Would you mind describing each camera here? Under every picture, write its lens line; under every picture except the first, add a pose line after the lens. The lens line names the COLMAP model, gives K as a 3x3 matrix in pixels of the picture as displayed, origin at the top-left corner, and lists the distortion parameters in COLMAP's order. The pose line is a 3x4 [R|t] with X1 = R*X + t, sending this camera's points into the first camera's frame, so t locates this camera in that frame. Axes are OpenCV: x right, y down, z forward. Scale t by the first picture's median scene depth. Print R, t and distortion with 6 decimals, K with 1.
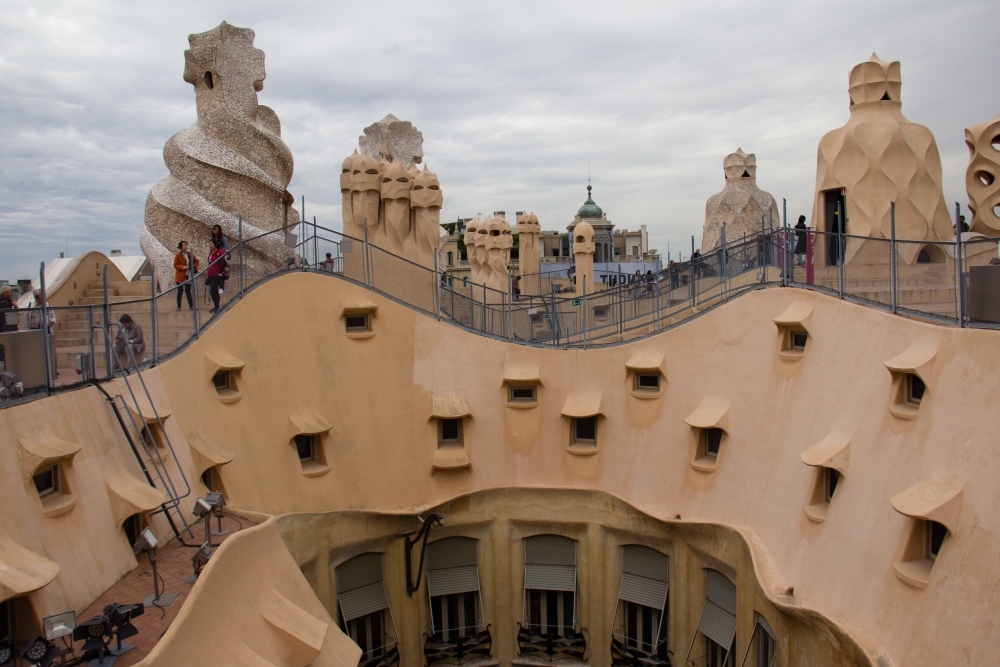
lens RADIAL K [[847.2, 0, 500.0], [0, 847.2, 333.5], [0, 0, 1]] dist [-0.178869, 0.119346]
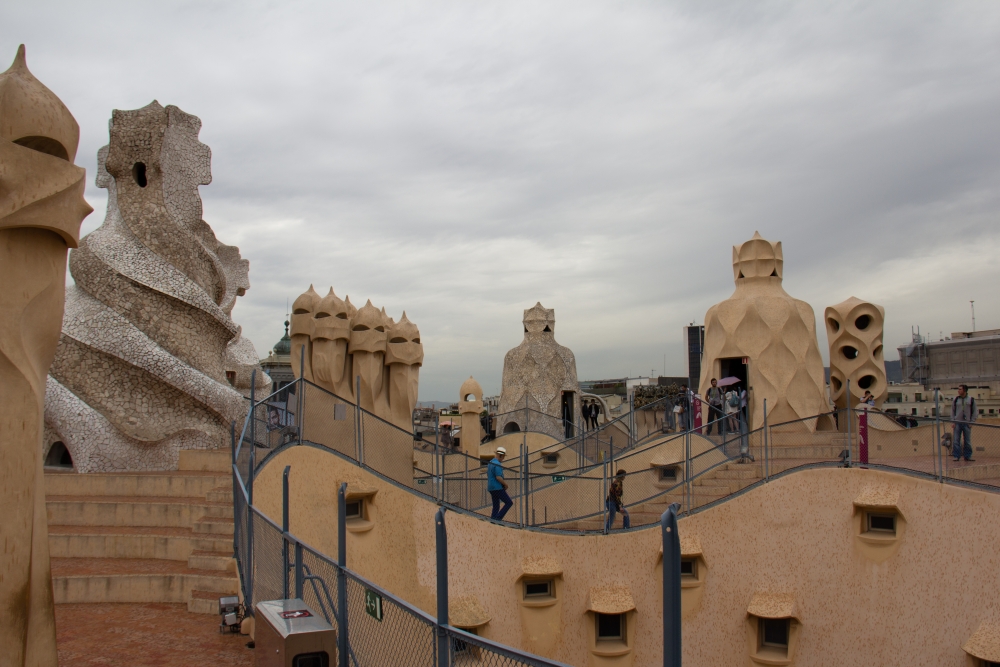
lens RADIAL K [[847.2, 0, 500.0], [0, 847.2, 333.5], [0, 0, 1]] dist [-0.178869, 0.119346]
pose [[0.900781, 0.063616, 0.429589, -0.364936], [0.005143, 0.987580, -0.157031, -0.048993], [-0.434243, 0.143660, 0.889266, 0.219383]]
